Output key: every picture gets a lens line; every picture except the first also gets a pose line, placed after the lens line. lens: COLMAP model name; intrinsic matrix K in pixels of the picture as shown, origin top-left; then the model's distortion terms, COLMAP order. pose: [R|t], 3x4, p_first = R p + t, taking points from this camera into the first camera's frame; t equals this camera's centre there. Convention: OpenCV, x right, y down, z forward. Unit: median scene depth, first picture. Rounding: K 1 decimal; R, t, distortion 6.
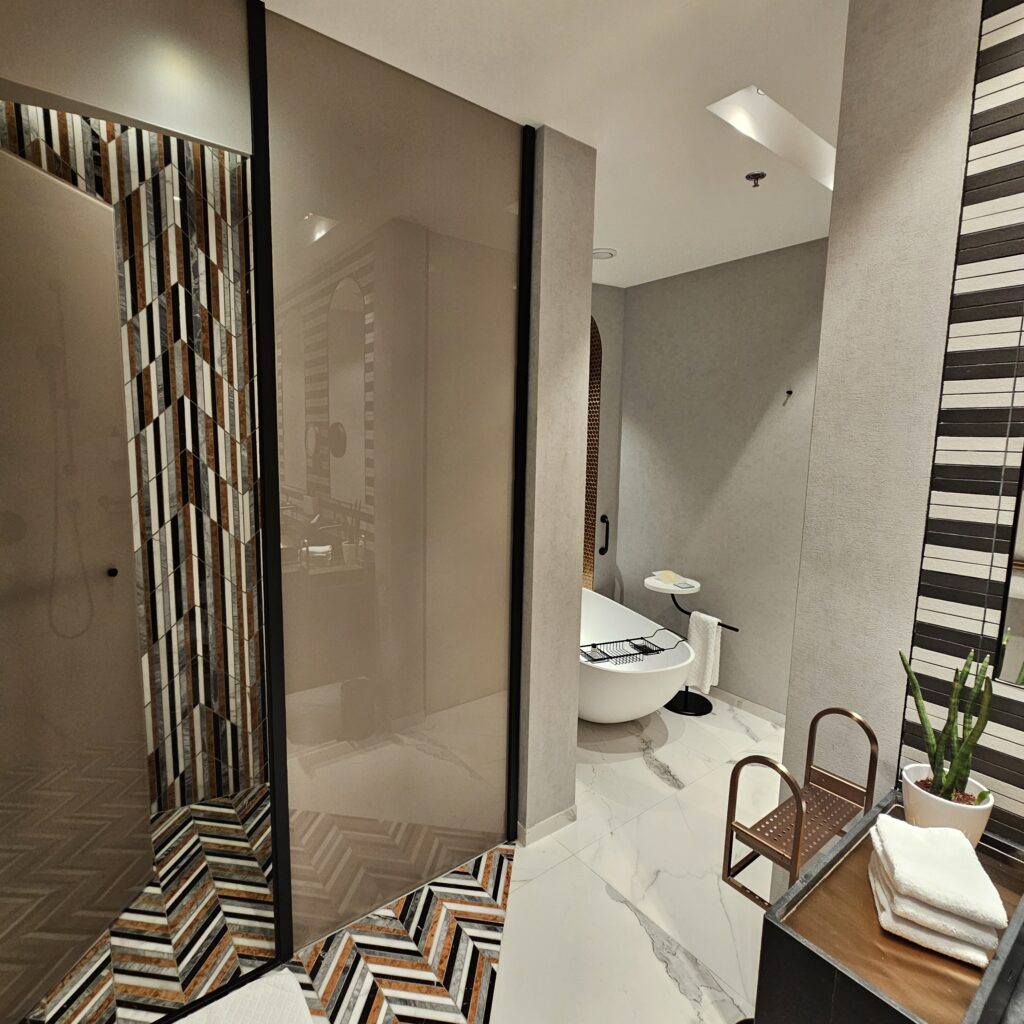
lens RADIAL K [[560.6, 0, 512.0], [0, 560.6, 512.0], [0, 0, 1]] dist [0.004389, -0.004522]
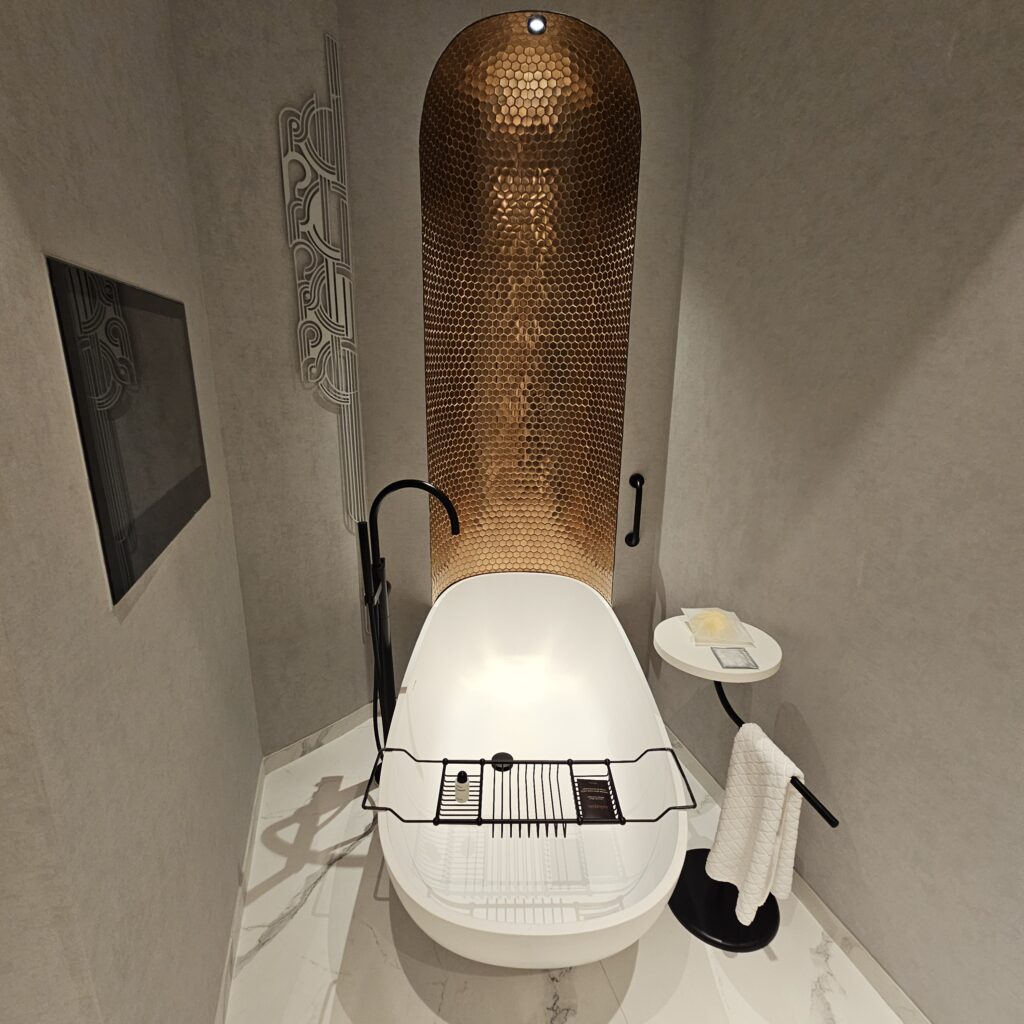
lens RADIAL K [[560.6, 0, 512.0], [0, 560.6, 512.0], [0, 0, 1]] dist [0.004389, -0.004522]
pose [[0.938342, 0.082000, -0.335842, 0.273381], [-0.033805, 0.988571, 0.146919, -0.037711], [0.344051, -0.126507, 0.930390, 0.535543]]
